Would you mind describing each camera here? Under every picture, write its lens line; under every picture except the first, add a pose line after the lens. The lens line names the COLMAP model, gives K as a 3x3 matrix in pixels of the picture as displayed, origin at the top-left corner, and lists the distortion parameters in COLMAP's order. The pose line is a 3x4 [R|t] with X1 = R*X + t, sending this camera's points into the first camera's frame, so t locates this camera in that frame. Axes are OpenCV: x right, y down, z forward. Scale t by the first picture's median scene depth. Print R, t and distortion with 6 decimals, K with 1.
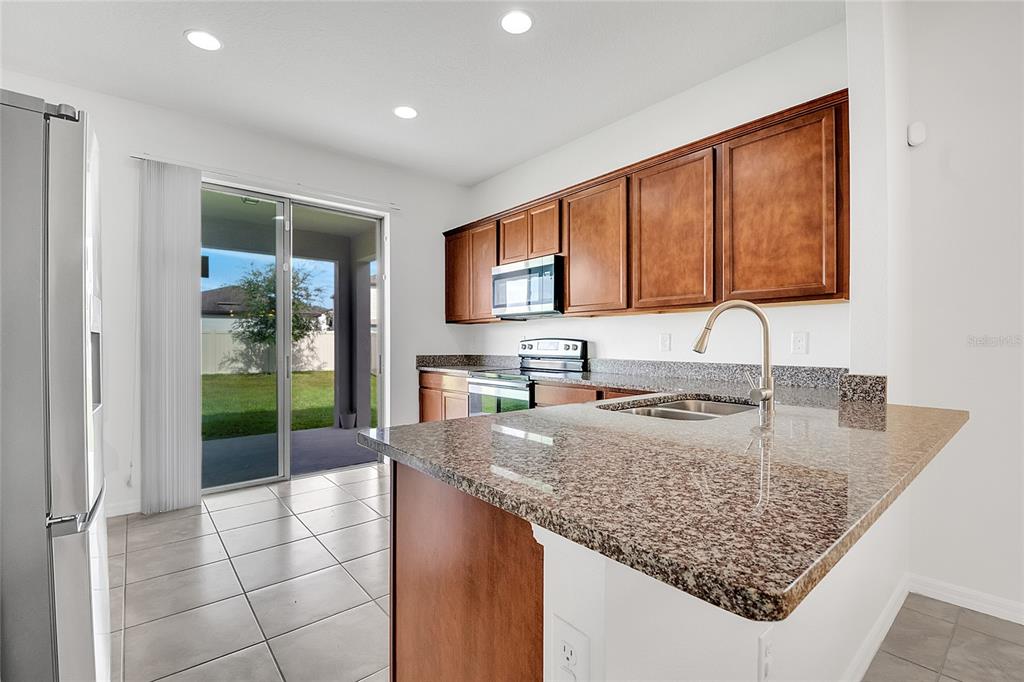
lens RADIAL K [[449.3, 0, 516.3], [0, 449.3, 345.1], [0, 0, 1]] dist [0.010303, -0.018803]
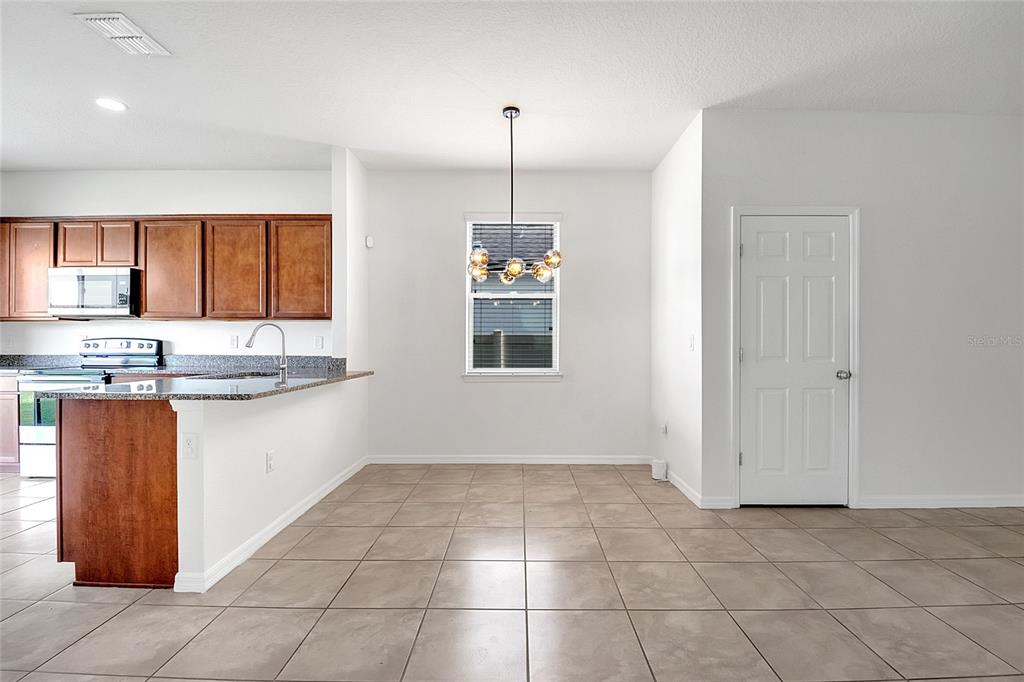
lens RADIAL K [[449.3, 0, 516.3], [0, 449.3, 345.1], [0, 0, 1]] dist [0.010303, -0.018803]
pose [[0.648197, -0.000301, 0.761473, -0.173977], [0.000589, 1.000000, -0.000106, 0.004455], [-0.761473, 0.000518, 0.648197, -0.608716]]
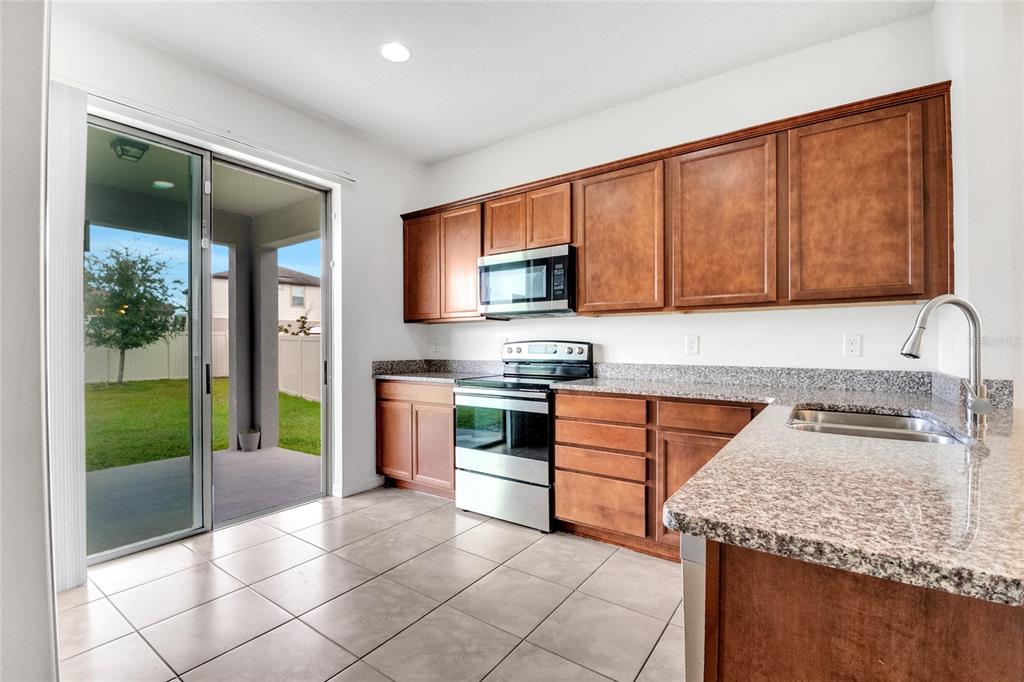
lens RADIAL K [[449.3, 0, 516.3], [0, 449.3, 345.1], [0, 0, 1]] dist [0.010303, -0.018803]
pose [[0.967407, -0.001163, 0.253223, -0.262748], [0.002503, 0.999985, -0.004966, -0.002031], [-0.253213, 0.005438, 0.967395, 0.204479]]
